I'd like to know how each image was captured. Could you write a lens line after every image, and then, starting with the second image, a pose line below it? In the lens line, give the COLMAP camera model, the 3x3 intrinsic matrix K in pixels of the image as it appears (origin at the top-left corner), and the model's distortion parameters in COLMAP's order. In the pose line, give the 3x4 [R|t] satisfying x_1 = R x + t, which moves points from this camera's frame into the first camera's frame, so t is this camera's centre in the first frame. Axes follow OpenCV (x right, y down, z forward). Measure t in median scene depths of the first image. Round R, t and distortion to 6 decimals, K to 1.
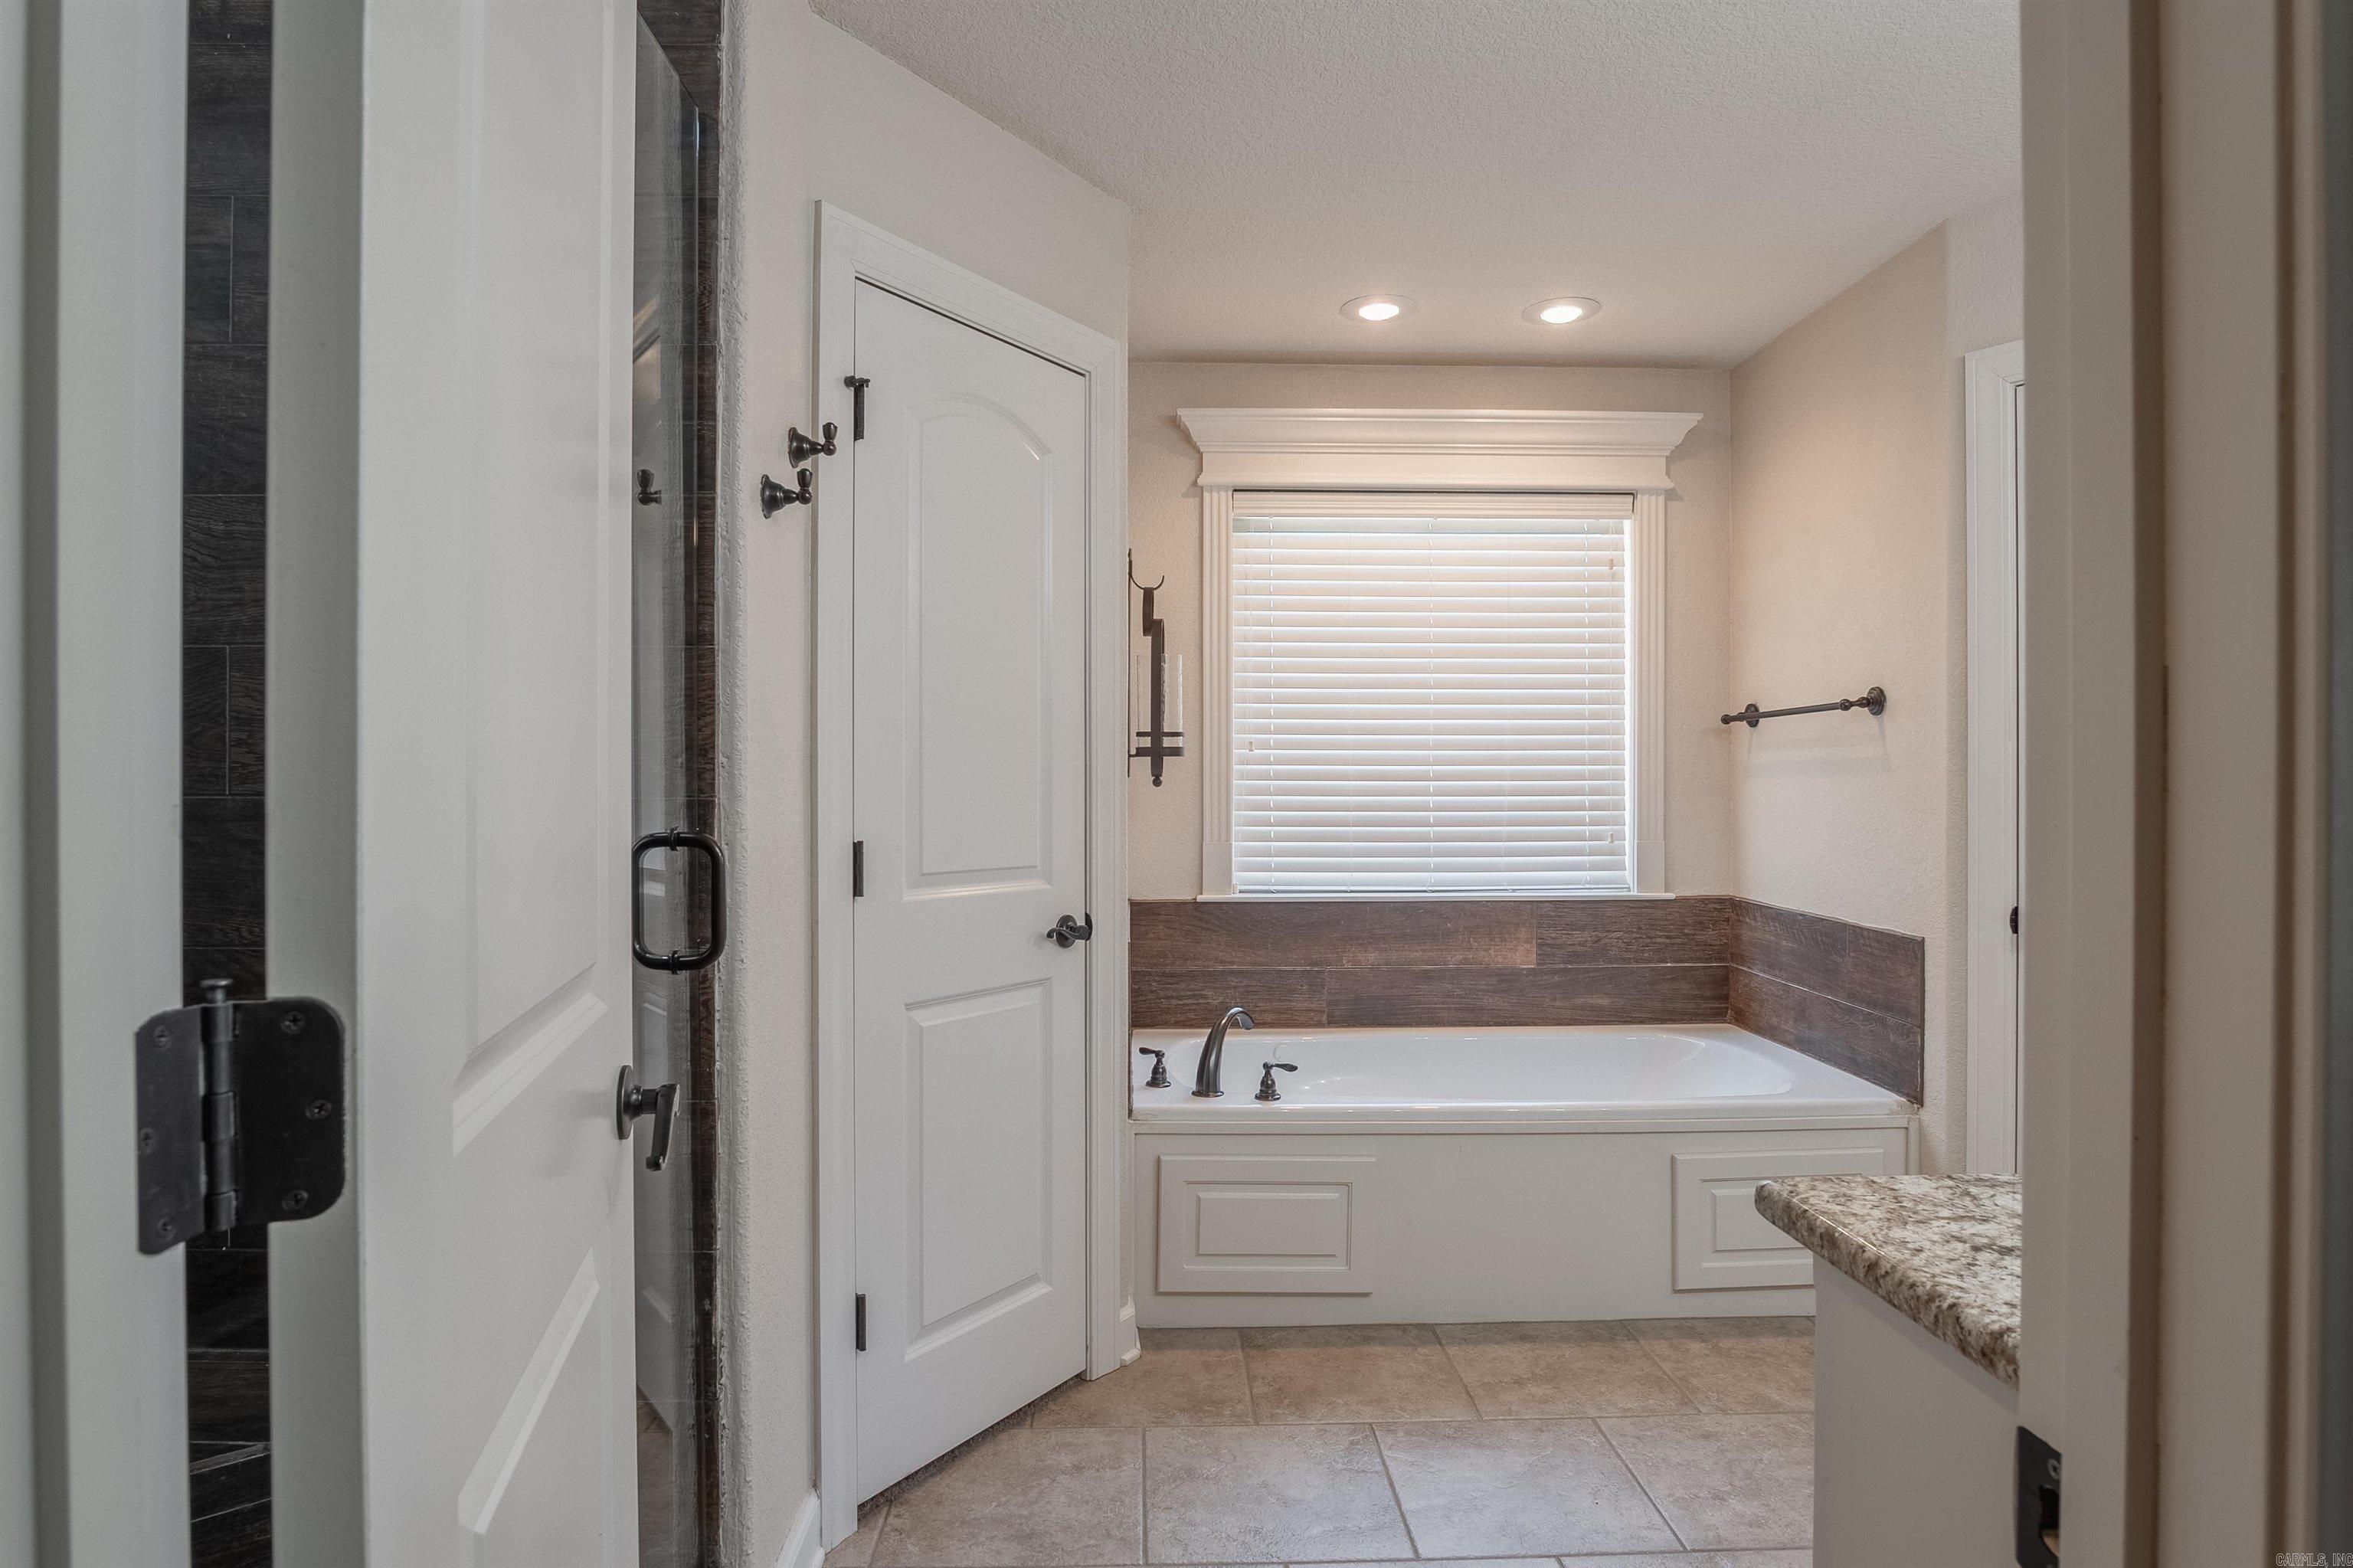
lens RADIAL K [[1271.4, 0, 1179.6], [0, 1271.4, 794.4], [0, 0, 1]] dist [-0.029863, 0.003690]
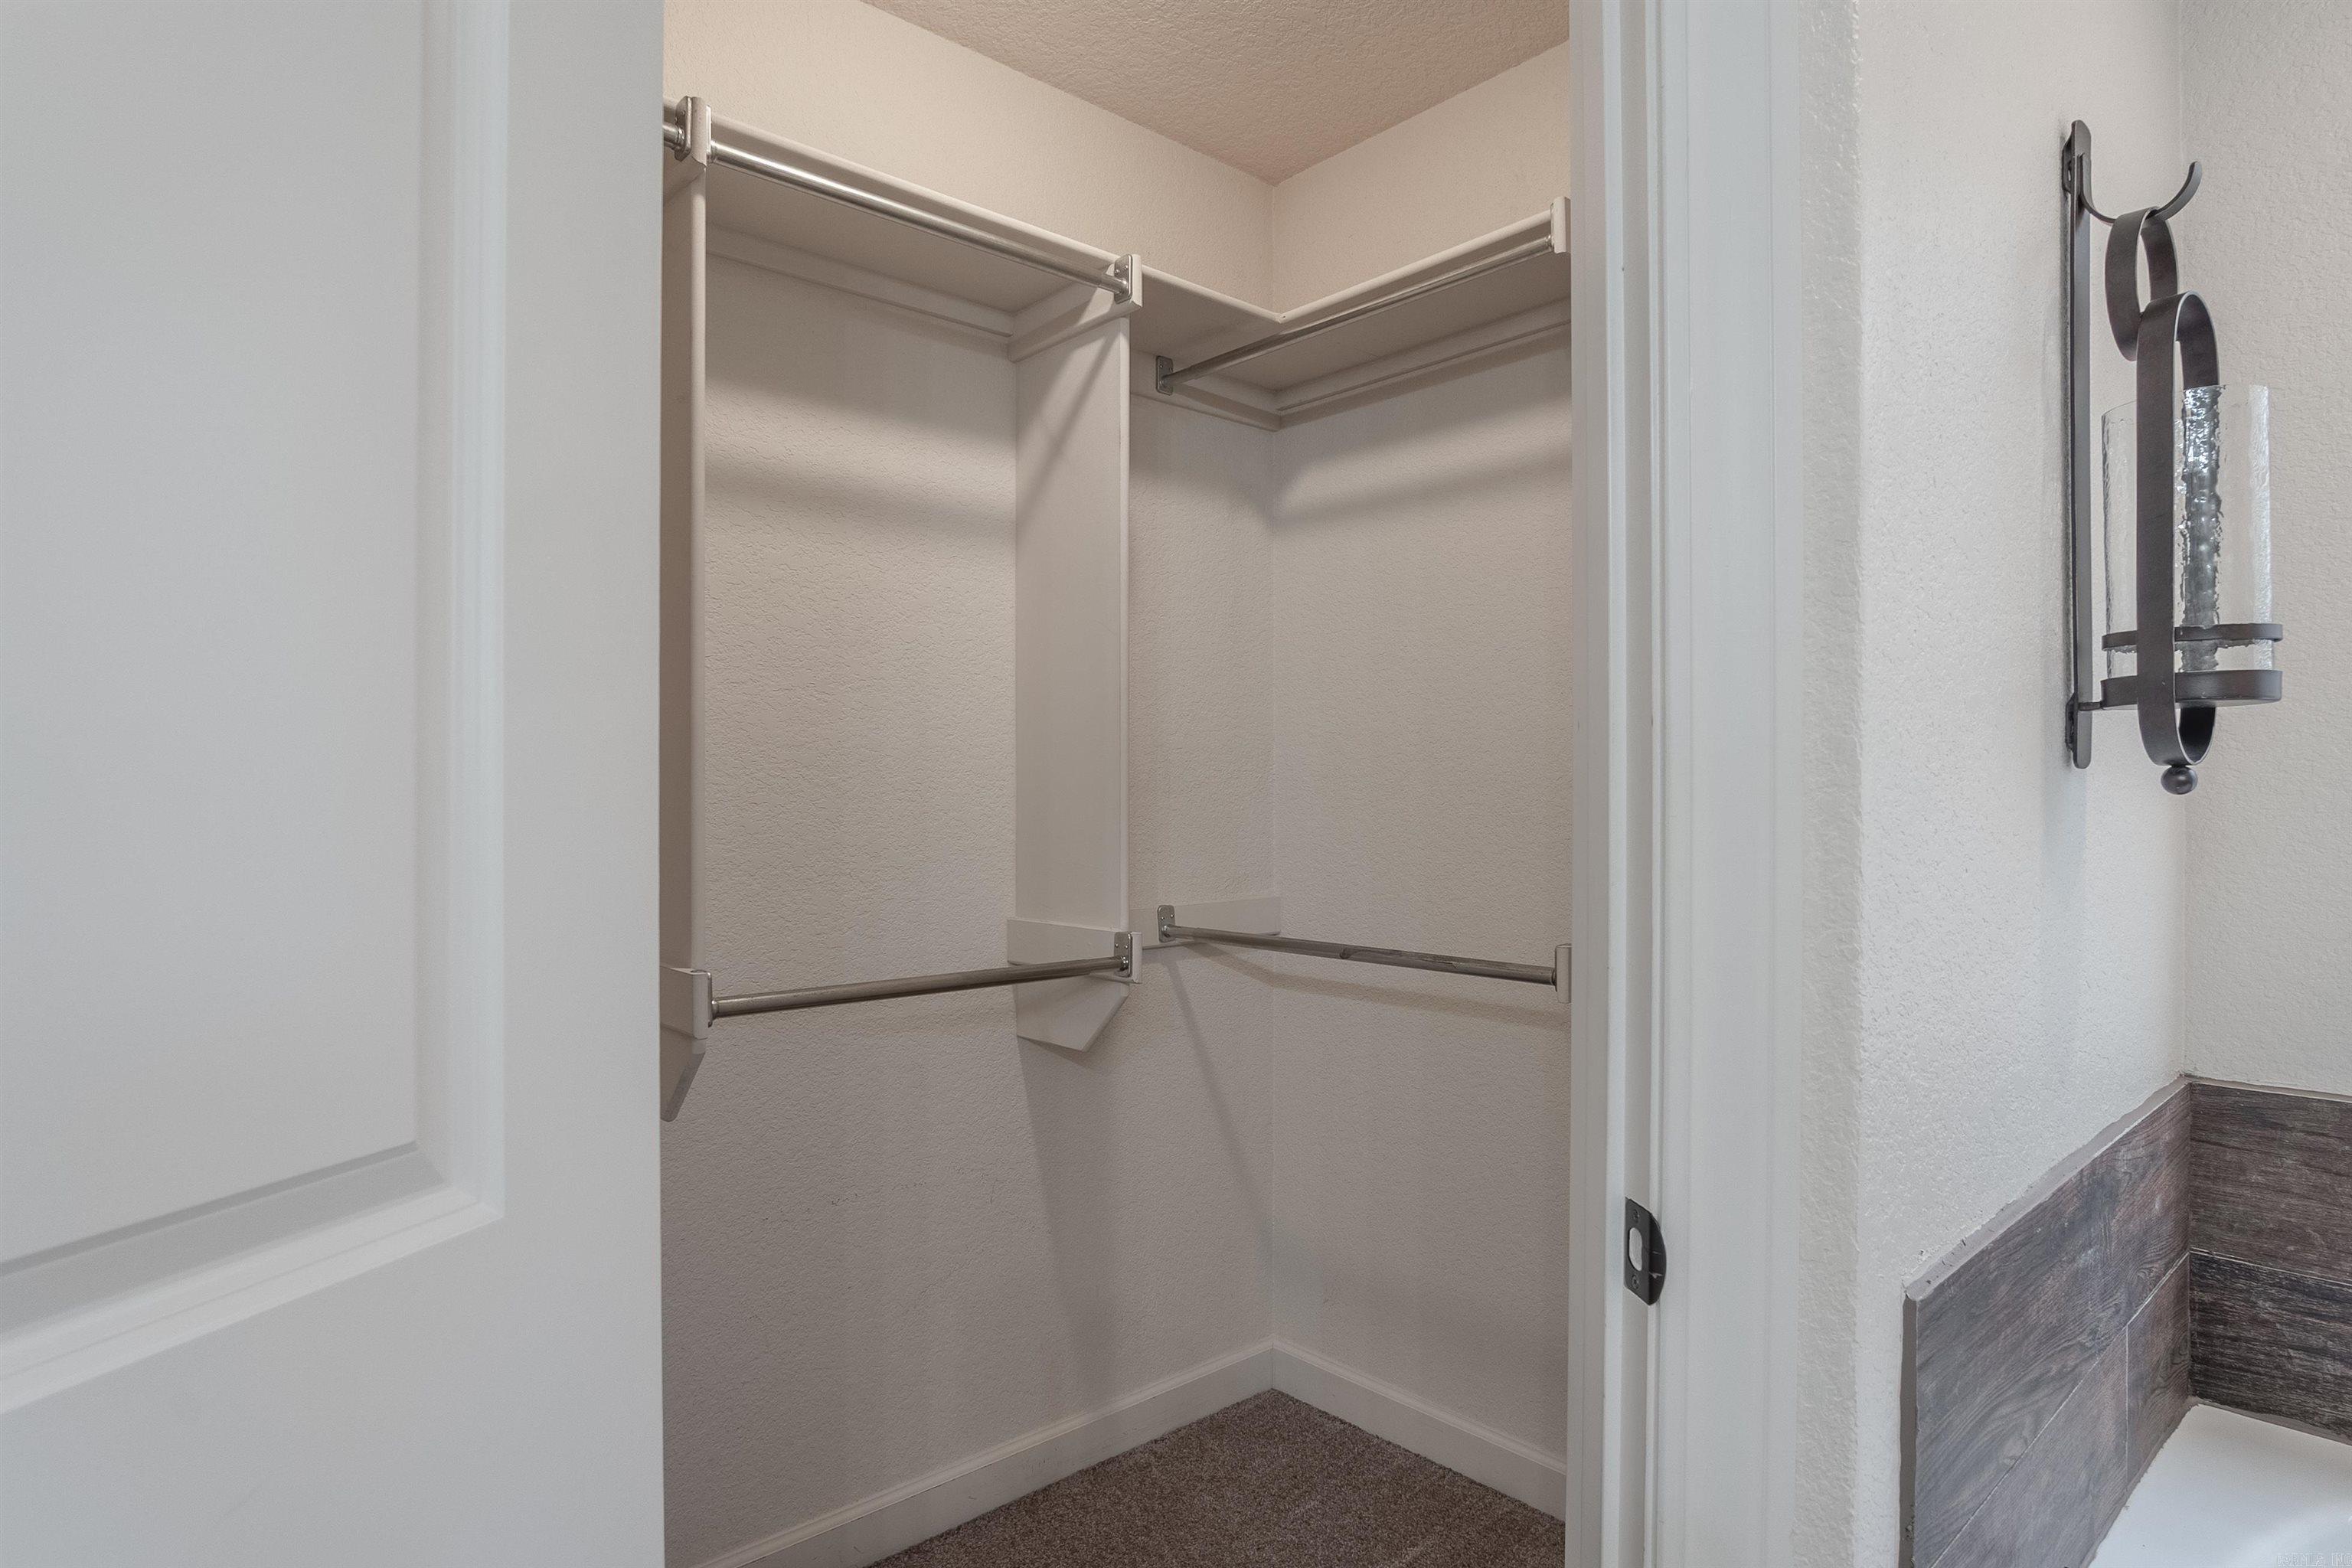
lens RADIAL K [[1270.8, 0, 1175.5], [0, 1270.8, 789.1], [0, 0, 1]] dist [-0.029863, 0.003690]
pose [[0.638518, 0.002301, -0.769603, 0.067542], [-0.000819, 0.999997, 0.002310, -0.008207], [0.769606, -0.000845, 0.638518, 0.593799]]
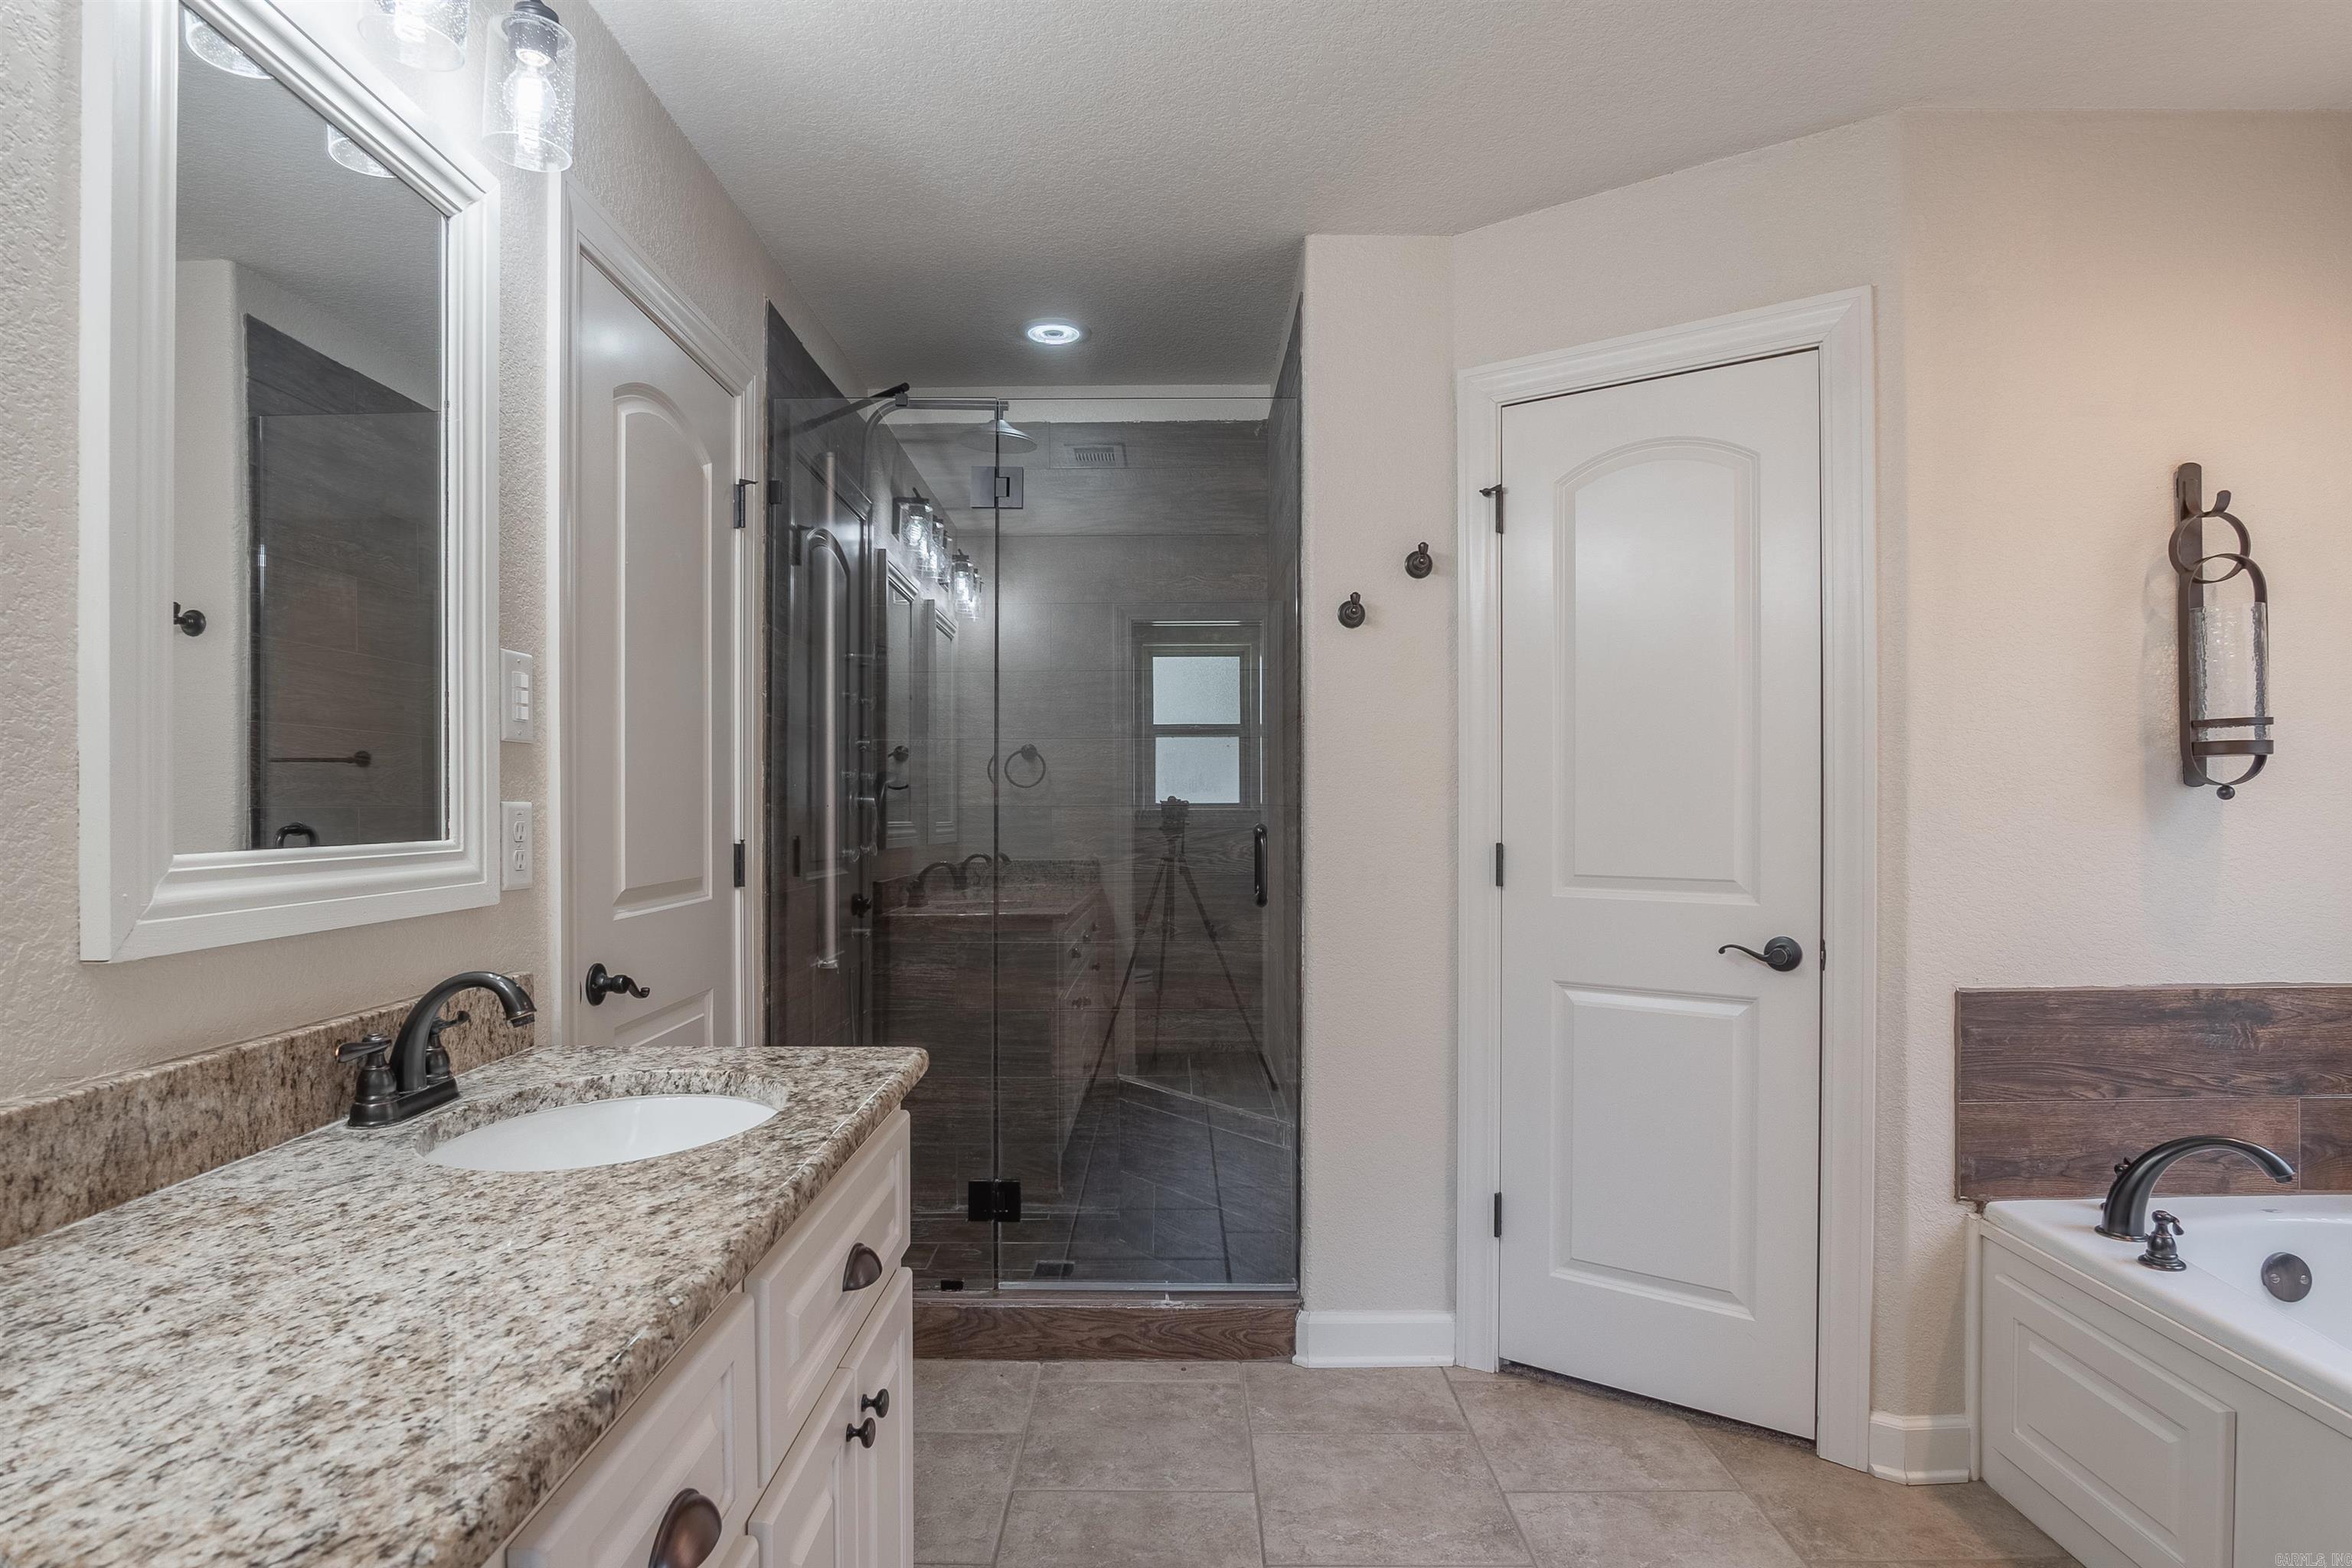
lens RADIAL K [[1270.8, 0, 1177.7], [0, 1270.8, 802.6], [0, 0, 1]] dist [-0.029863, 0.003690]
pose [[-0.043333, 0.001344, -0.999060, 0.699950], [0.004066, 0.999991, 0.001169, -0.005333], [0.999052, -0.004012, -0.043338, 0.482425]]
